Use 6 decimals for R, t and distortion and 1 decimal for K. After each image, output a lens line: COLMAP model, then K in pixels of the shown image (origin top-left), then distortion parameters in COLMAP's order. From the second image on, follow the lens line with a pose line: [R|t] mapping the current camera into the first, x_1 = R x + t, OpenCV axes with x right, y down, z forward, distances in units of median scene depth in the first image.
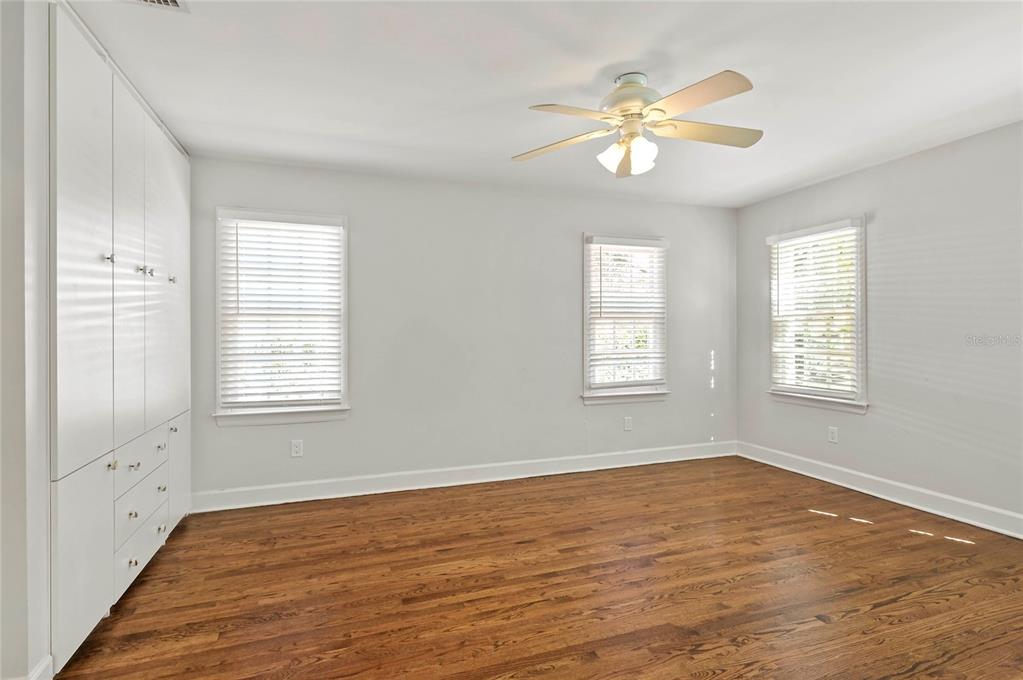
lens RADIAL K [[506.3, 0, 514.7], [0, 506.3, 334.3], [0, 0, 1]] dist [0.000596, 0.000067]
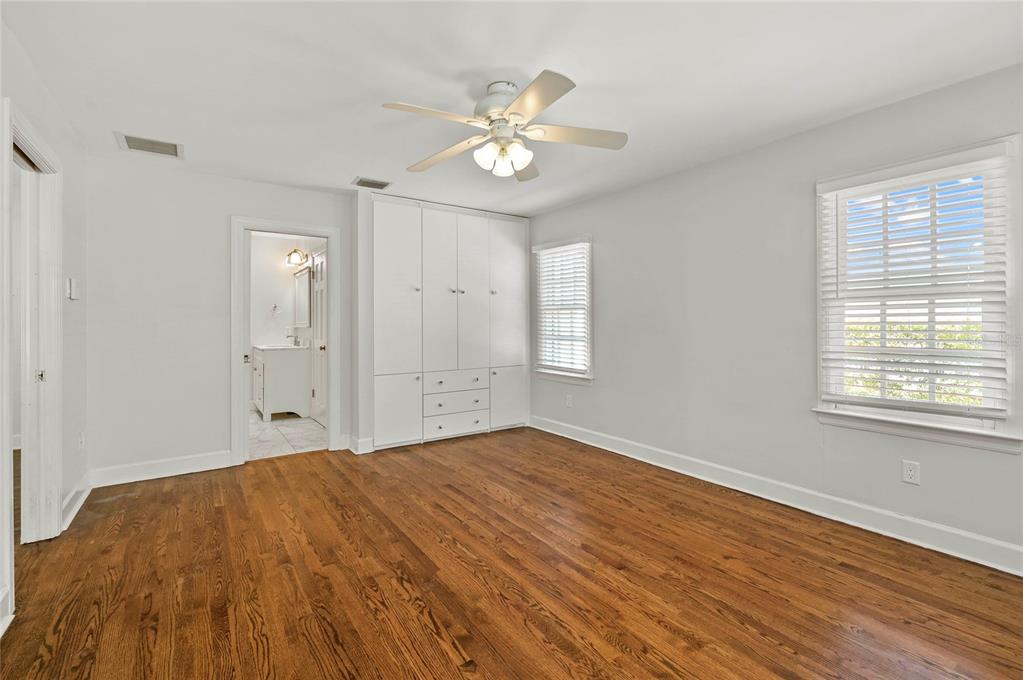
lens RADIAL K [[453.5, 0, 512.7], [0, 453.5, 328.1], [0, 0, 1]] dist [-0.000810, 0.000073]
pose [[0.266309, 0.015235, -0.963767, 0.992467], [-0.001739, 0.999881, 0.015325, -0.002672], [0.963886, -0.002405, 0.266303, 0.648659]]
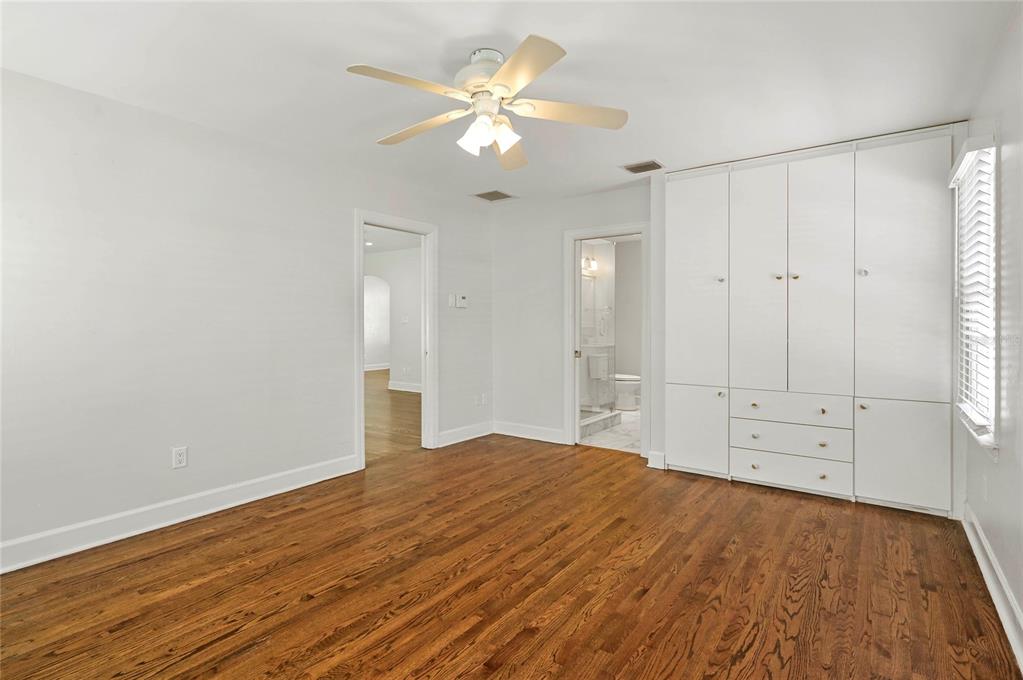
lens RADIAL K [[506.3, 0, 514.7], [0, 506.3, 334.3], [0, 0, 1]] dist [0.000596, 0.000067]
pose [[-0.825798, 0.017362, -0.563698, 0.619834], [0.001879, 0.999605, 0.028036, -0.005011], [0.563962, 0.022093, -0.825505, 1.550544]]
